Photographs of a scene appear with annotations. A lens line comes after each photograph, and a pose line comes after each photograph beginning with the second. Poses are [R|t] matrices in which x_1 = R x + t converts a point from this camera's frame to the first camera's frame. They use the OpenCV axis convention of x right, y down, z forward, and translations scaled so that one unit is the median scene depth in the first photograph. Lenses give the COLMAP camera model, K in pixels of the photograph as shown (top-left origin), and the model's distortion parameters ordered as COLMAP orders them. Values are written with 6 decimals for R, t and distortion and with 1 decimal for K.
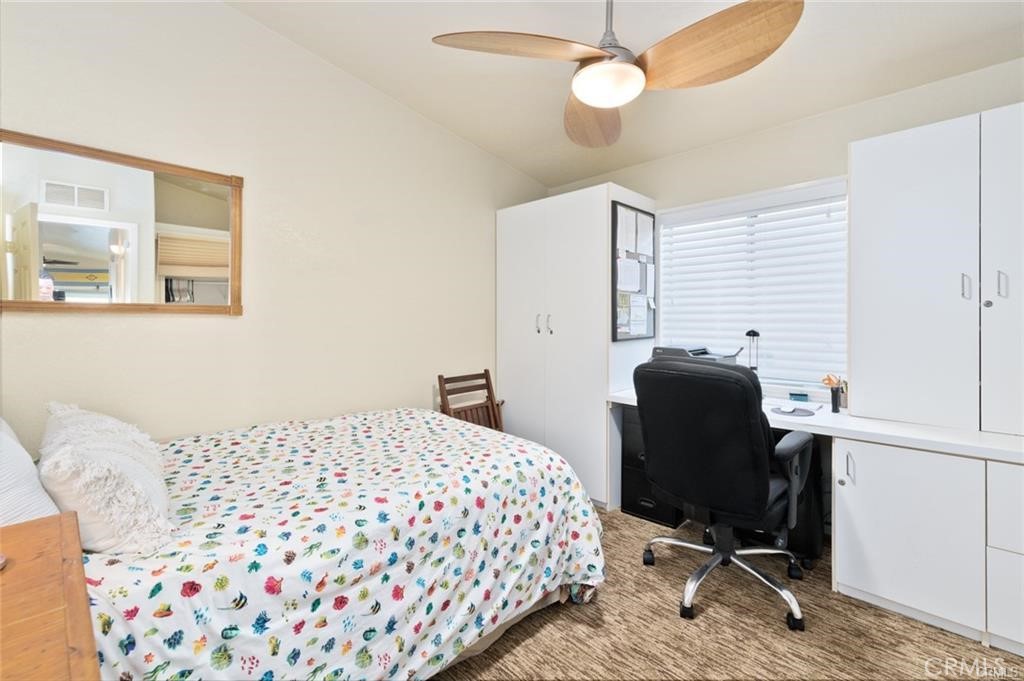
lens RADIAL K [[428.9, 0, 517.1], [0, 428.9, 314.6], [0, 0, 1]] dist [-0.000671, -0.000194]
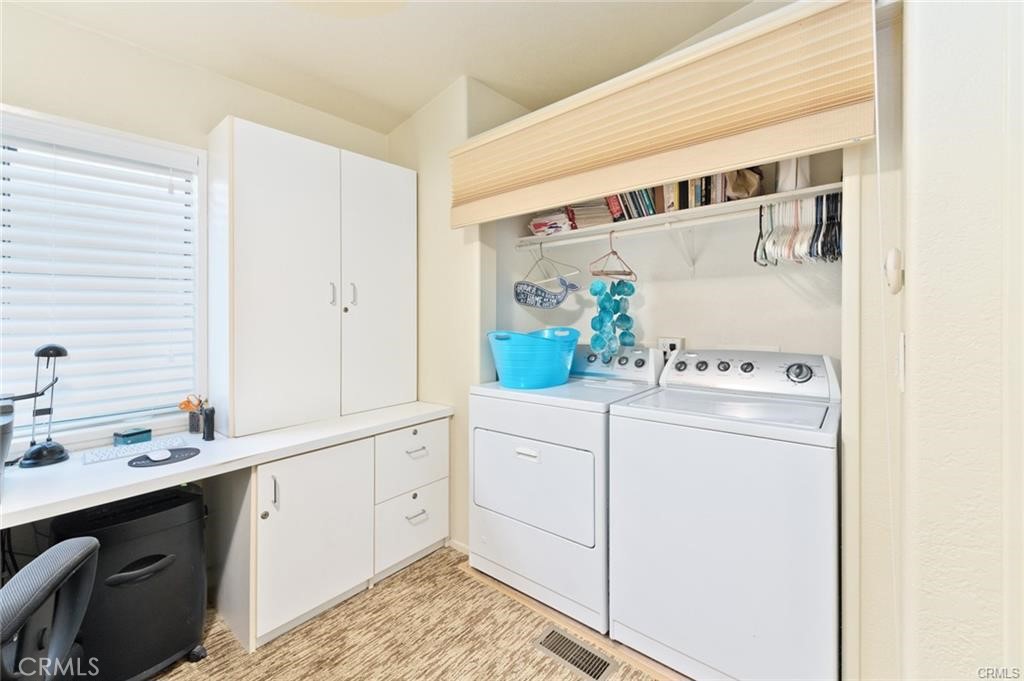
lens RADIAL K [[428.9, 0, 517.1], [0, 428.9, 314.6], [0, 0, 1]] dist [-0.000671, -0.000194]
pose [[-0.112804, 0.004963, 0.993605, -0.167077], [0.002991, 0.999985, -0.004656, -0.003796], [-0.993613, 0.002447, -0.112817, 0.665034]]
